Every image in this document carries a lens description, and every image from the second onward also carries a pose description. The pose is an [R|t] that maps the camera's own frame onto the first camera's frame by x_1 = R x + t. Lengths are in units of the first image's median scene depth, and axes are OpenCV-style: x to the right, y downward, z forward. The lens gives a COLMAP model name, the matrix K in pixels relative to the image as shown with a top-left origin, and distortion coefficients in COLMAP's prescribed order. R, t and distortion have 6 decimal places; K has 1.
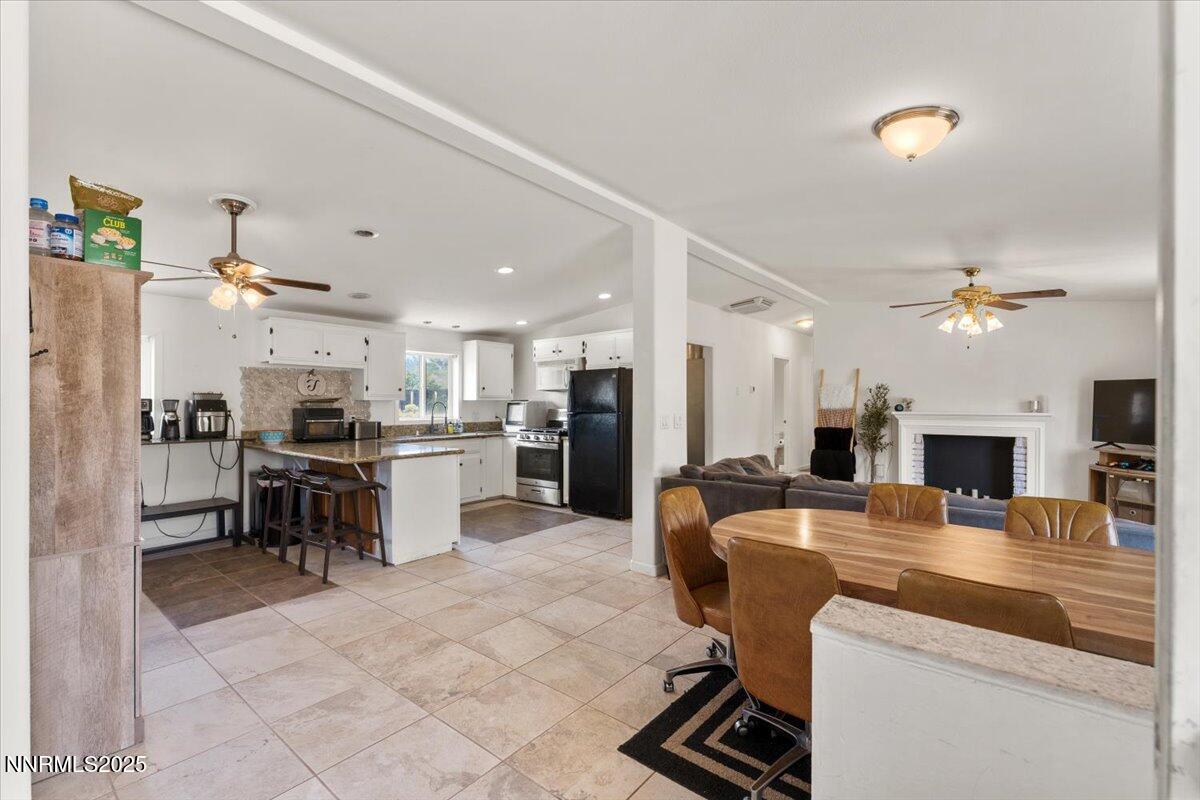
lens RADIAL K [[516.8, 0, 598.8], [0, 516.8, 403.2], [0, 0, 1]] dist [-0.003007, 0.000004]
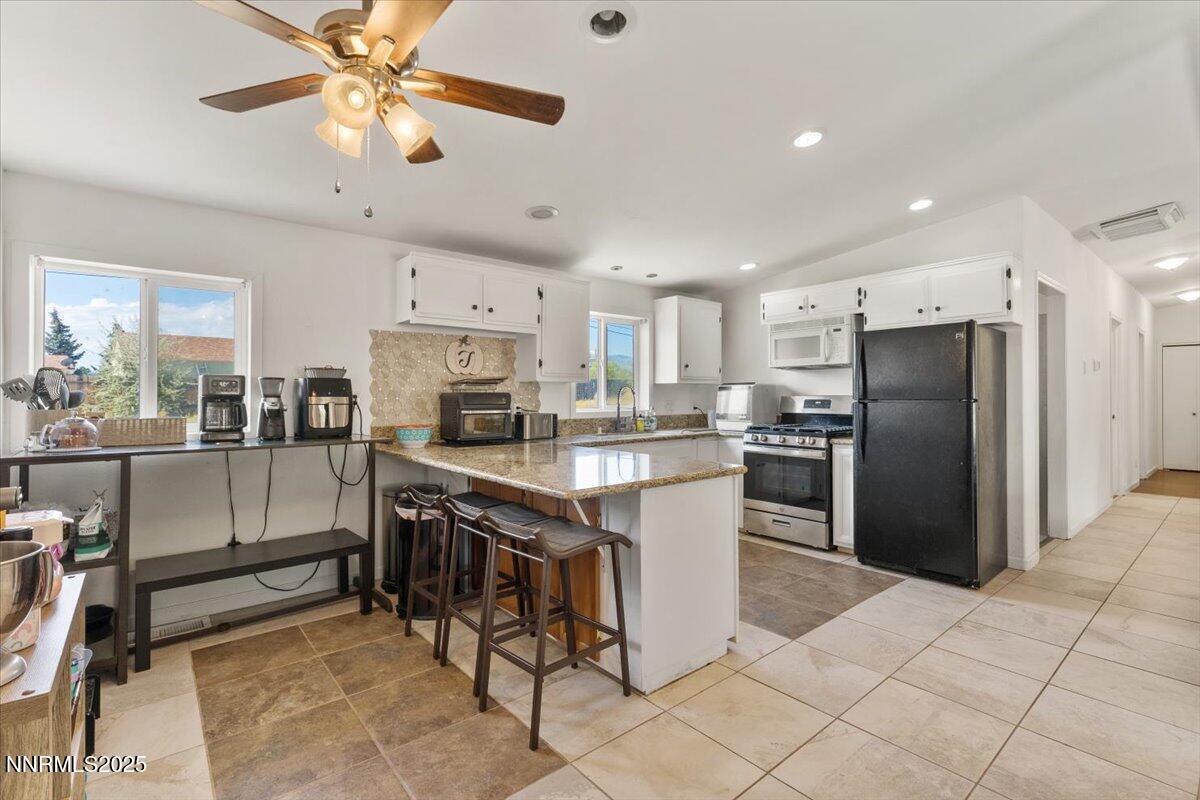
lens RADIAL K [[546.1, 0, 609.2], [0, 546.1, 394.3], [0, 0, 1]] dist [0.002550, 0.001602]
pose [[0.983395, -0.000643, -0.181475, -0.234578], [0.000537, 1.000000, -0.000636, 0.011648], [0.181476, 0.000528, 0.983395, 0.323840]]
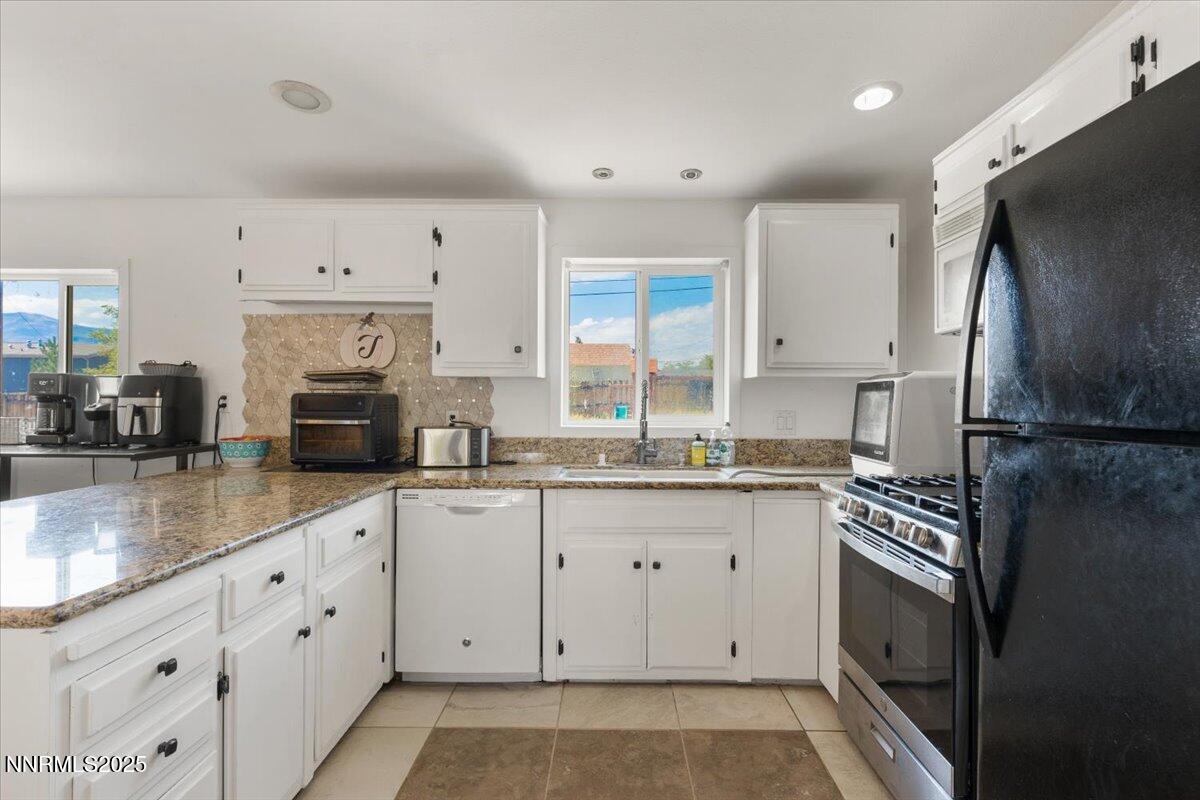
lens RADIAL K [[610.1, 0, 604.2], [0, 610.1, 395.5], [0, 0, 1]] dist [0.002422, -0.000183]
pose [[0.618663, 0.003387, -0.785649, 0.026663], [-0.006702, 0.999977, -0.000967, 0.009827], [0.785628, 0.005864, 0.618672, 0.803389]]
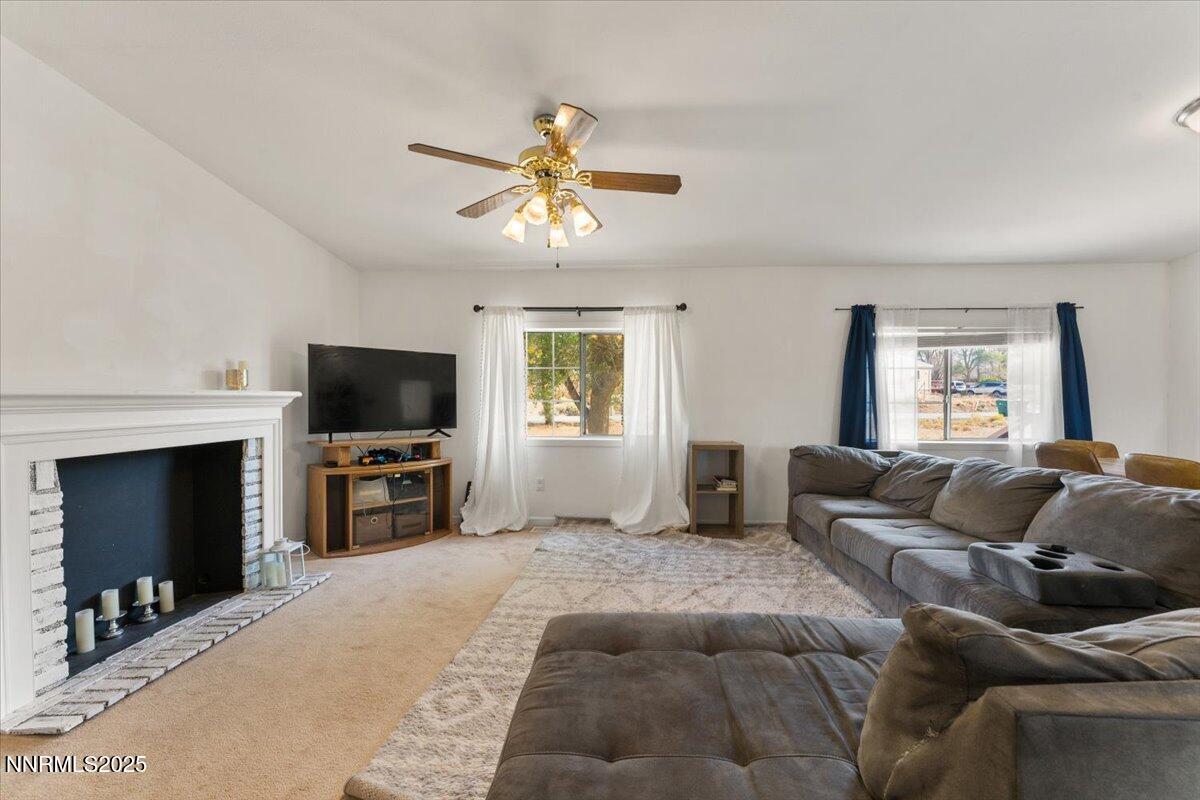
lens RADIAL K [[489.8, 0, 614.7], [0, 489.8, 392.0], [0, 0, 1]] dist [-0.003029, 0.000373]
pose [[-0.588997, 0.006441, 0.808110, 0.201614], [-0.000431, 0.999966, -0.008284, 0.022785], [-0.808135, -0.005228, -0.588974, 0.985569]]
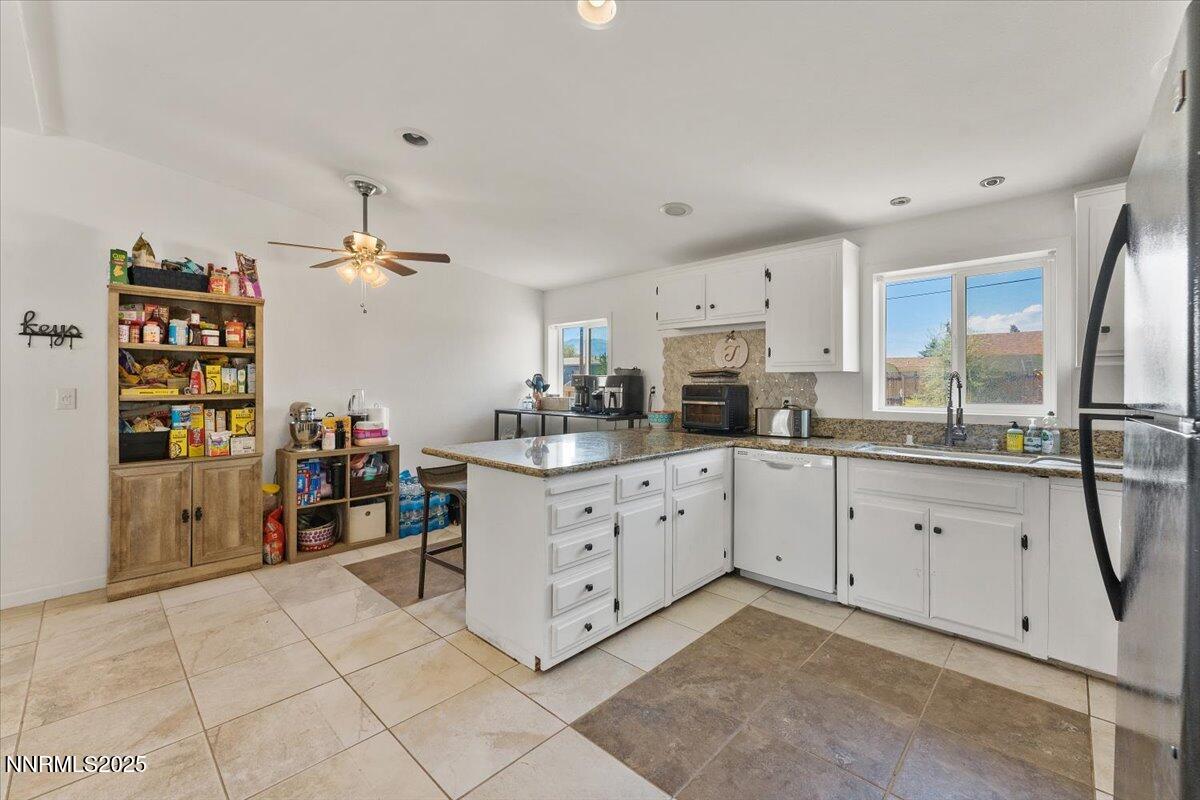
lens RADIAL K [[489.8, 0, 603.7], [0, 489.8, 387.2], [0, 0, 1]] dist [-0.003029, 0.000373]
pose [[-0.074523, 0.003454, -0.997213, 0.136159], [-0.003662, 0.999986, 0.003737, 0.010407], [0.997213, 0.003931, -0.074509, 0.855184]]
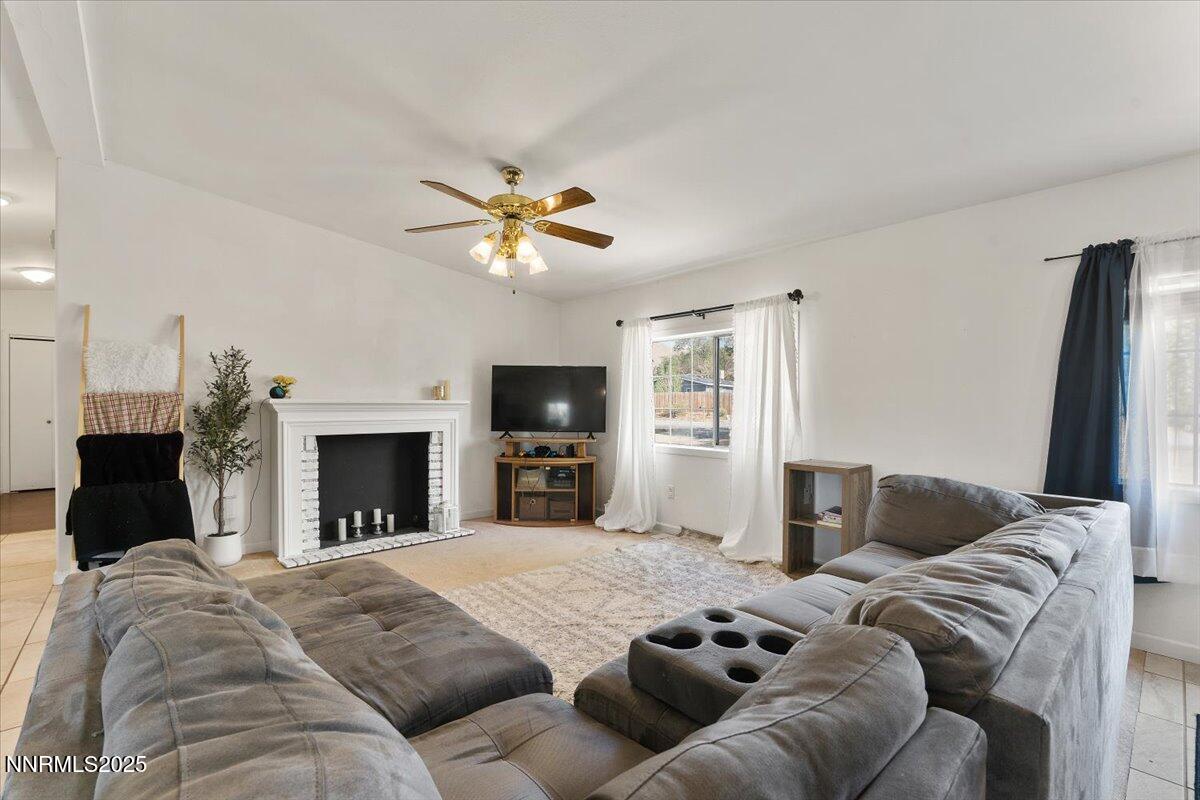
lens RADIAL K [[516.8, 0, 604.0], [0, 516.8, 401.9], [0, 0, 1]] dist [-0.003007, 0.000004]
pose [[0.154788, 0.006726, 0.987925, 0.078364], [-0.002553, 0.999976, -0.006408, 0.025184], [-0.987944, -0.001530, 0.154801, 0.618696]]
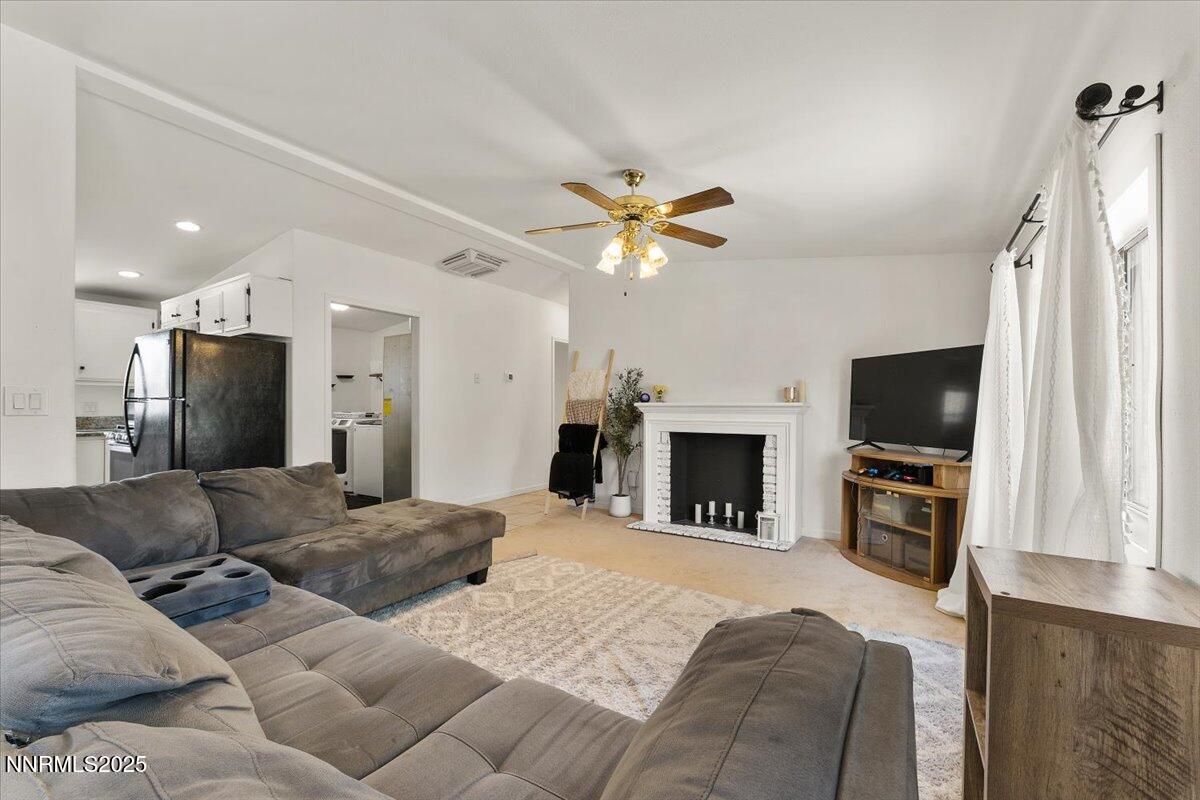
lens RADIAL K [[489.8, 0, 598.7], [0, 489.8, 404.0], [0, 0, 1]] dist [-0.003029, 0.000373]
pose [[0.993513, 0.005601, 0.113584, 0.480482], [-0.004818, 0.999963, -0.007168, 0.026530], [-0.113620, 0.006574, 0.993503, 0.311609]]
